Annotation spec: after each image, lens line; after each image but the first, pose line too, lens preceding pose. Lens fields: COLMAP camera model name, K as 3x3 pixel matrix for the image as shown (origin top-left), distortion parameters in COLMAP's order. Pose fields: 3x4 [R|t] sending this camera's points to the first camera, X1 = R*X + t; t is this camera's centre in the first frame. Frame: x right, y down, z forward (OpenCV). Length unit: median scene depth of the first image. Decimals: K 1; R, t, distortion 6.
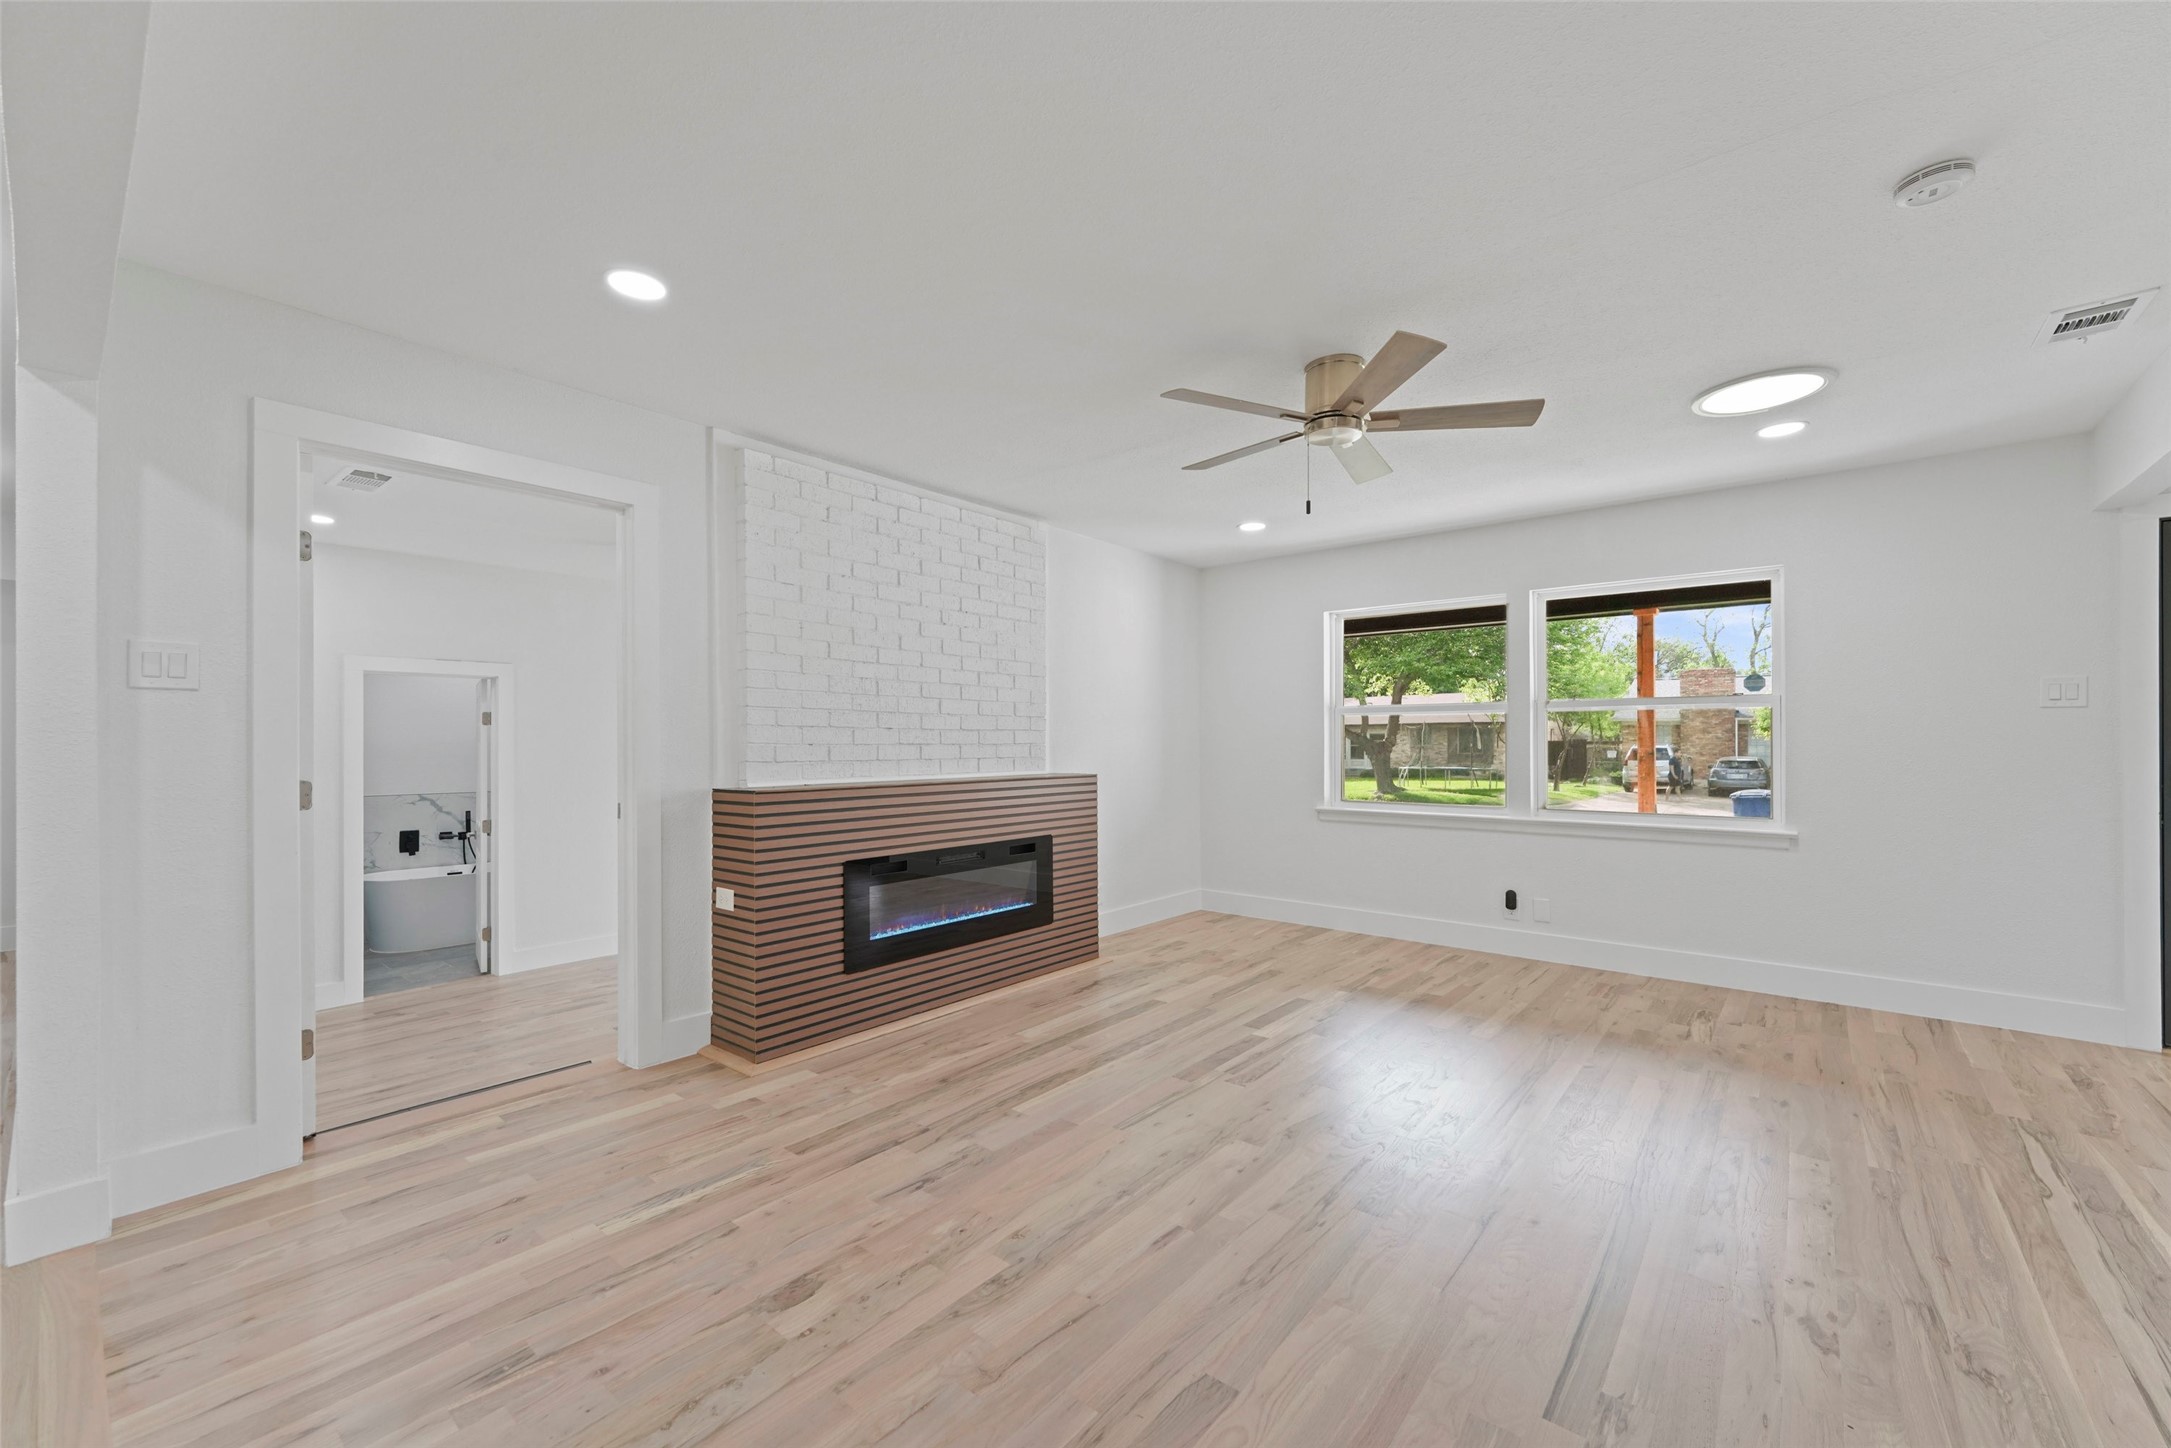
lens RADIAL K [[862.3, 0, 1077.5], [0, 862.3, 740.0], [0, 0, 1]] dist [0.011983, -0.003254]
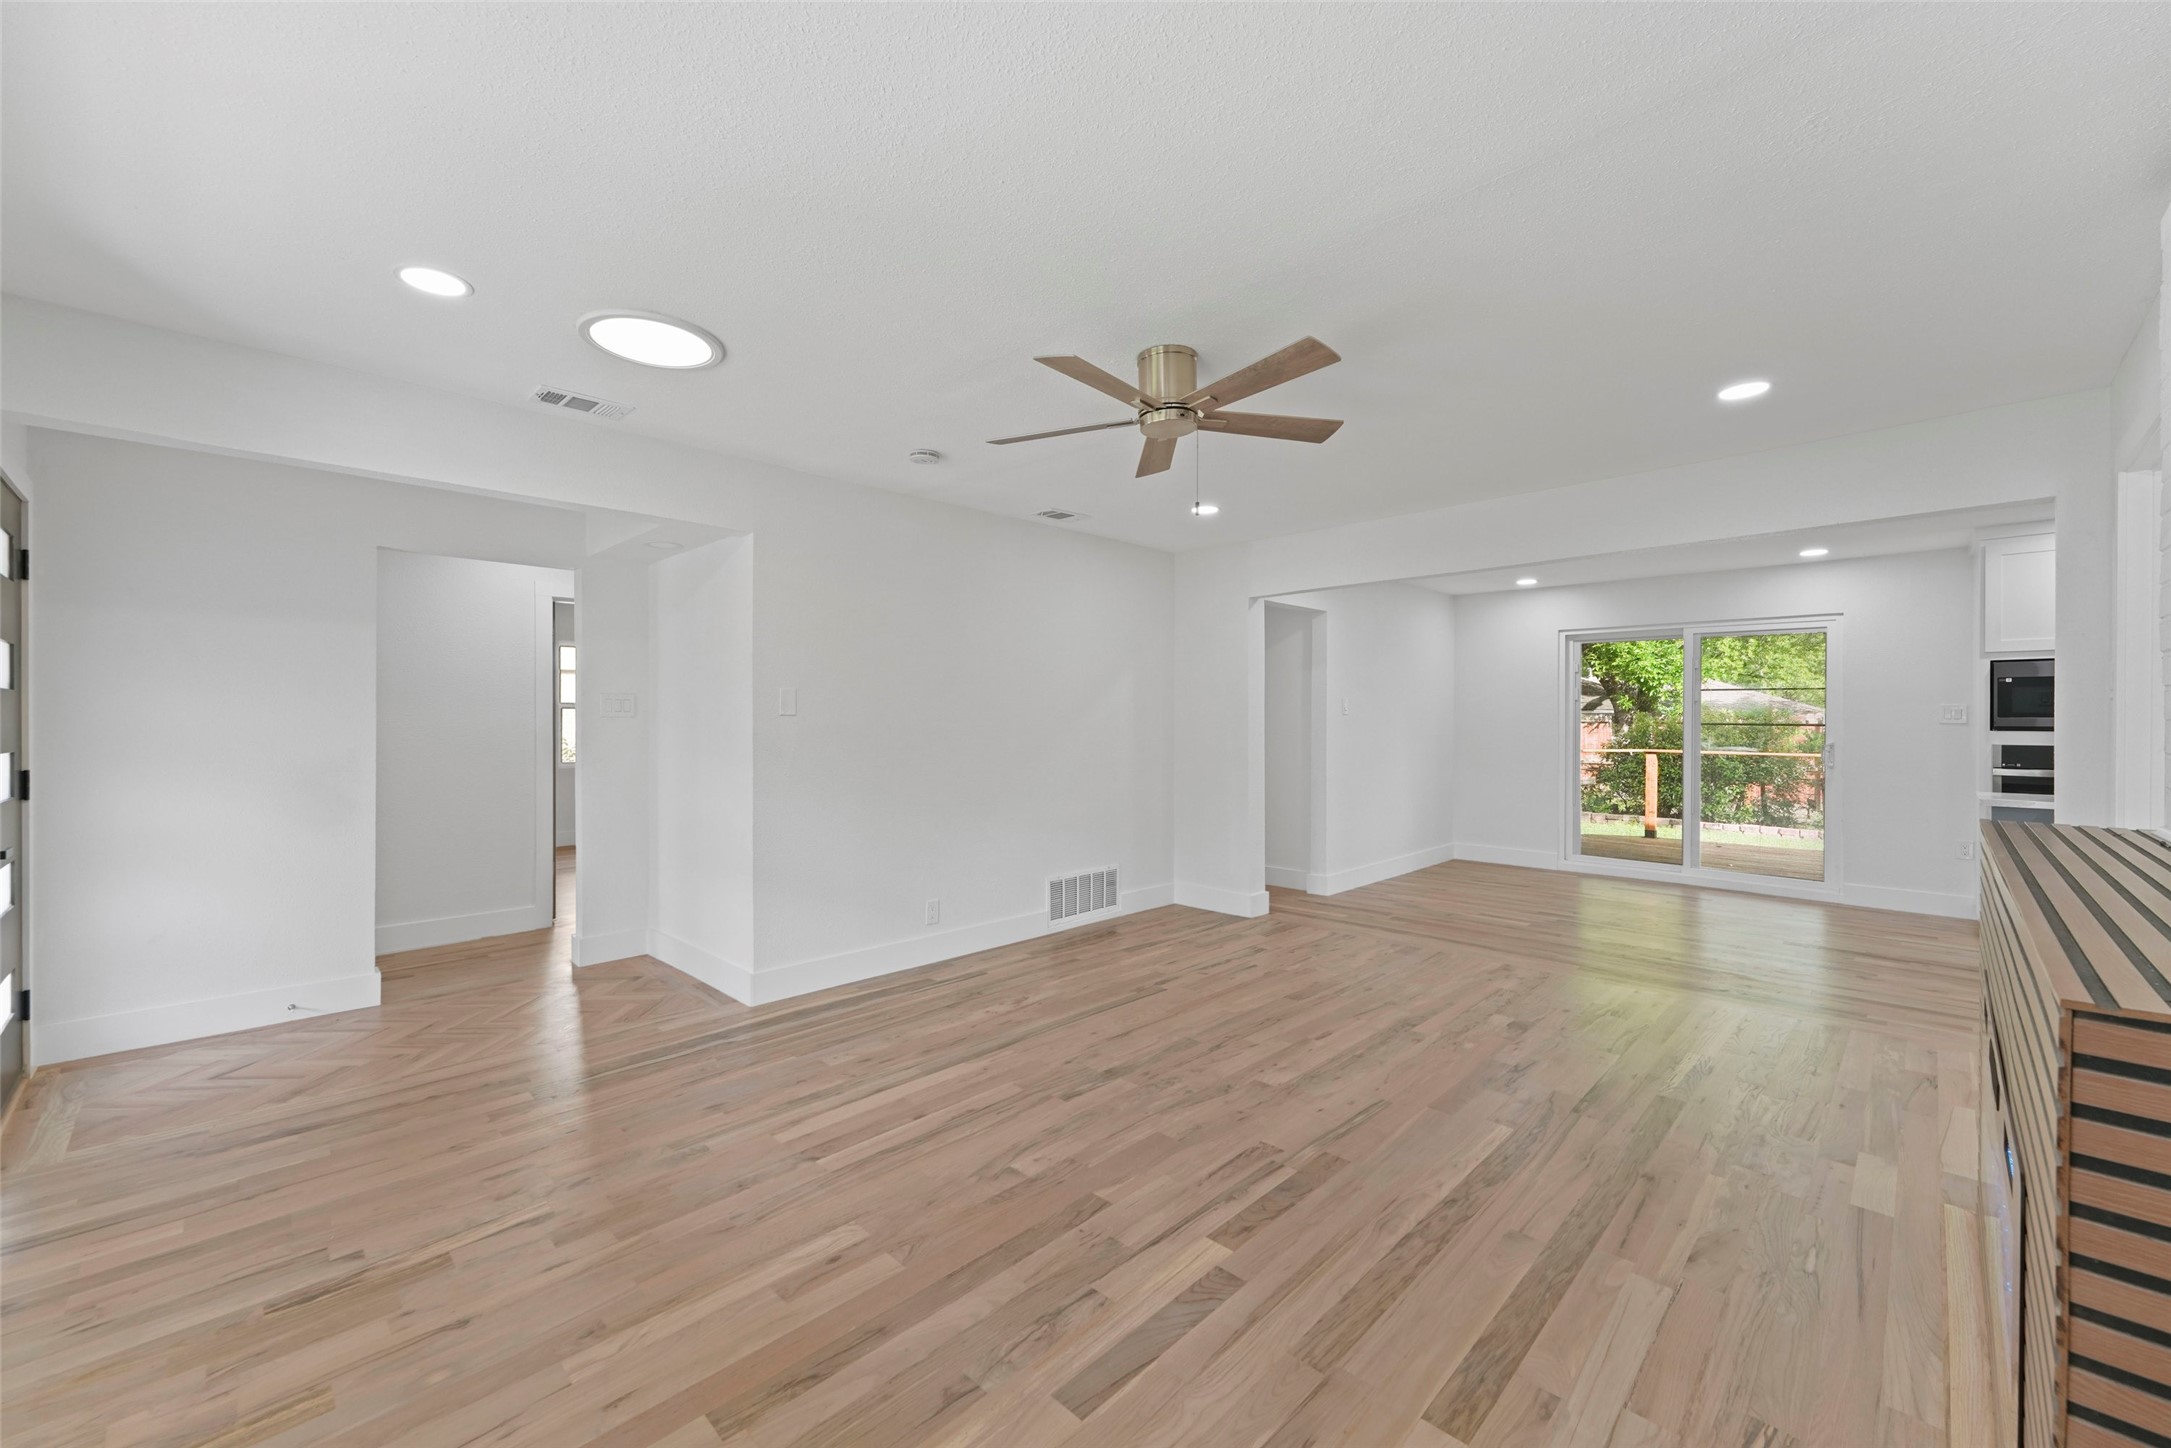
lens RADIAL K [[862.3, 0, 1070.3], [0, 862.3, 714.8], [0, 0, 1]] dist [0.011983, -0.003254]
pose [[-0.996036, 0.001801, 0.088936, 0.263356], [0.001254, 0.999980, -0.006202, -0.019540], [-0.088945, -0.006066, -0.996018, 1.624571]]
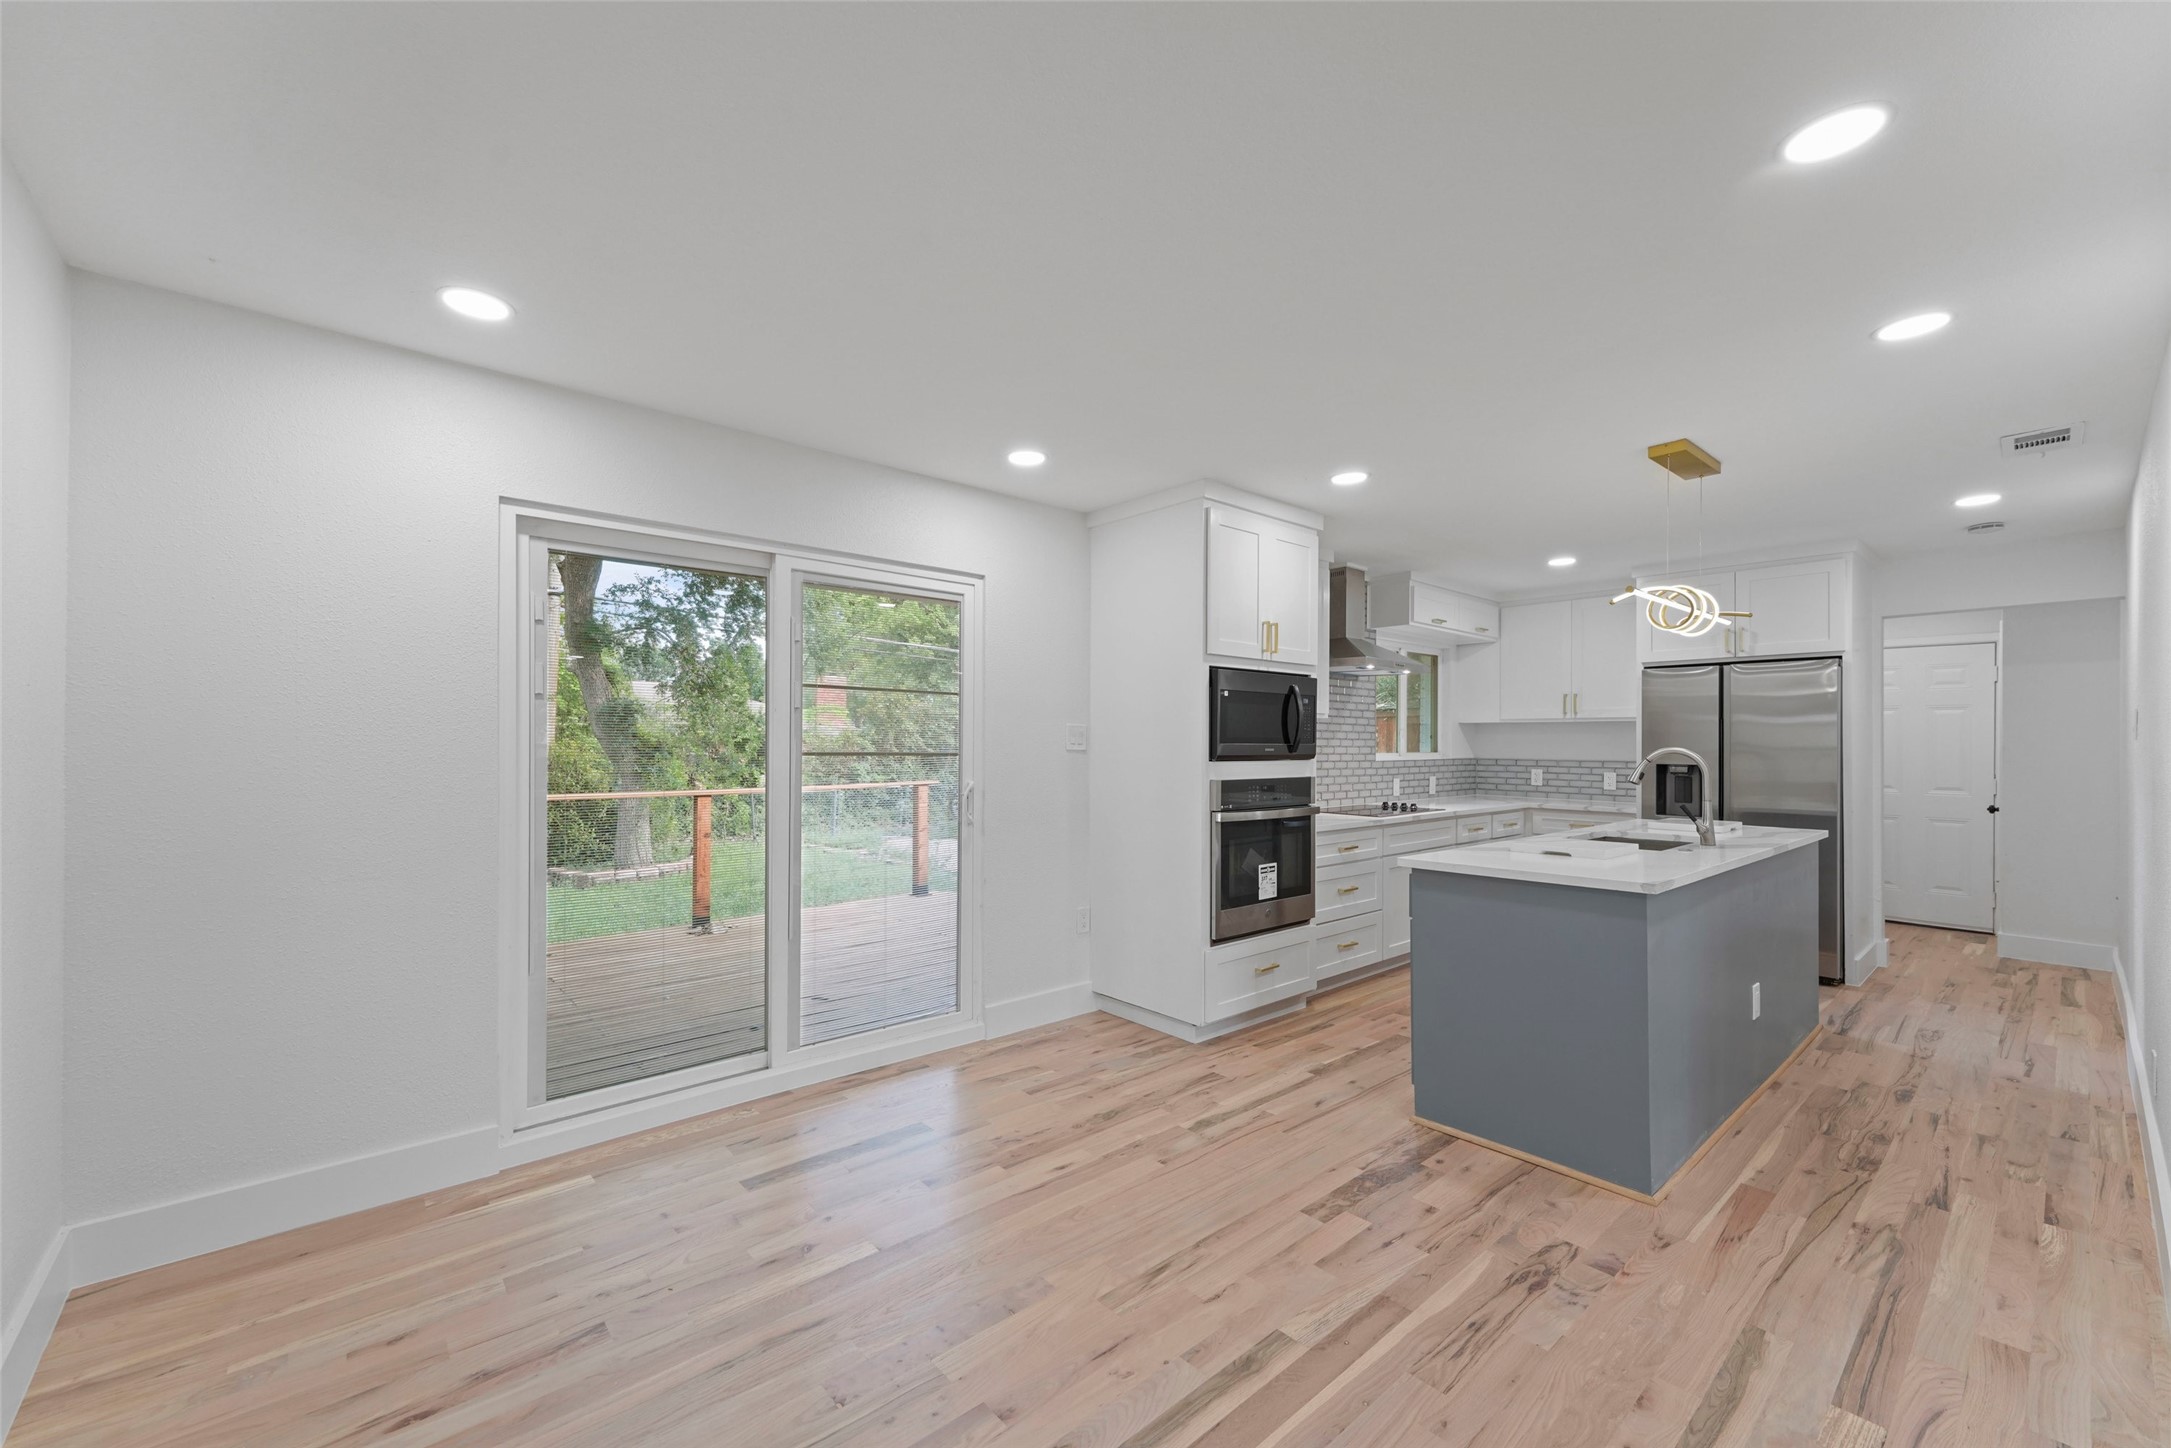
lens RADIAL K [[862.3, 0, 1064.4], [0, 862.3, 734.7], [0, 0, 1]] dist [0.011983, -0.003254]
pose [[-0.162877, -0.007512, -0.986618, -0.078739], [-0.001428, 0.999972, -0.007378, -0.025126], [0.986645, 0.000207, -0.162884, -0.002584]]
